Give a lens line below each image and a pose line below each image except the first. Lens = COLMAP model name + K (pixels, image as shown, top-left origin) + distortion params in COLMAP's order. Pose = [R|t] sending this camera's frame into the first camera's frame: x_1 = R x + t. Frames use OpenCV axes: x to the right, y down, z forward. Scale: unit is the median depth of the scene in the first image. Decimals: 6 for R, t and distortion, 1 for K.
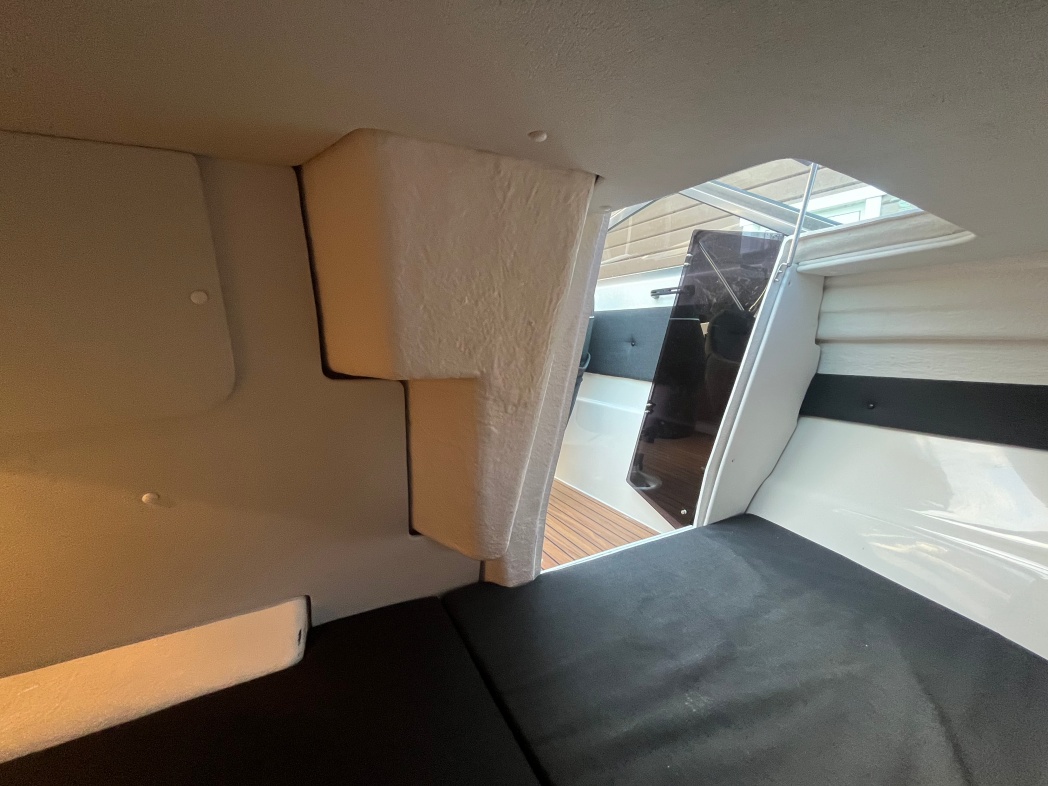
lens RADIAL K [[427.2, 0, 524.0], [0, 427.2, 393.0], [0, 0, 1]] dist [-0.002161, -0.000154]
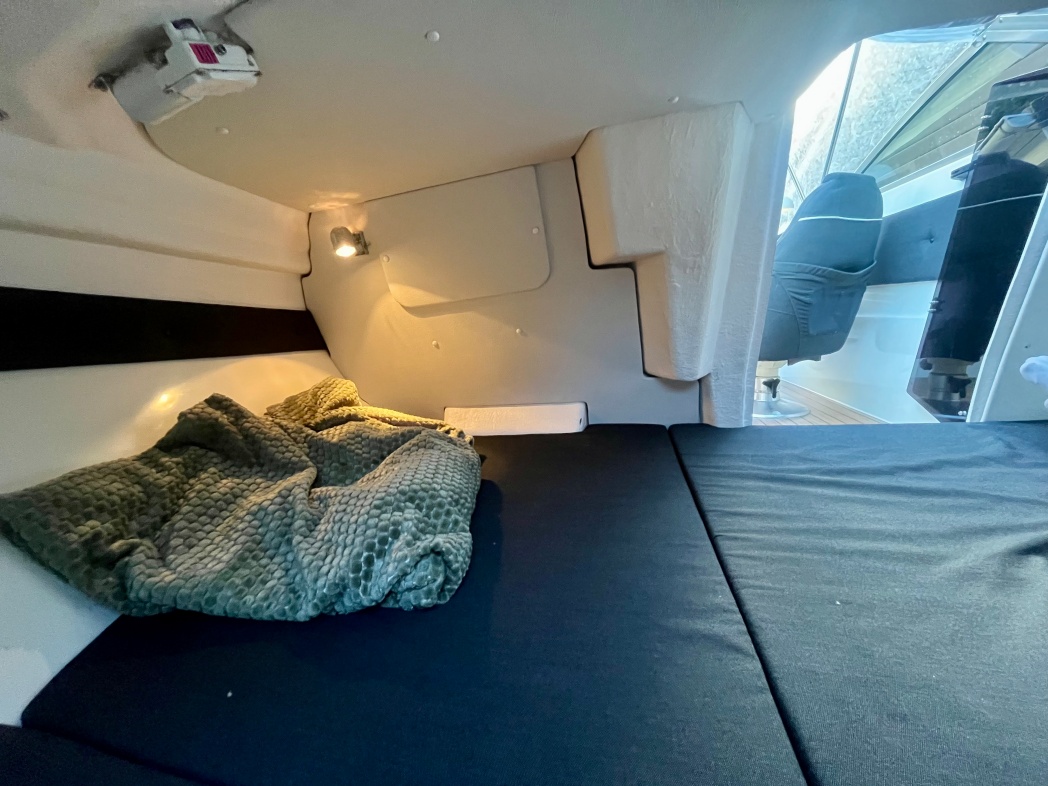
lens RADIAL K [[427.2, 0, 524.0], [0, 427.2, 393.0], [0, 0, 1]] dist [-0.002161, -0.000154]
pose [[0.756457, 0.044347, -0.652538, 0.548255], [-0.000682, 0.997752, 0.067016, 0.375153], [0.654043, -0.050250, 0.754786, -0.611043]]
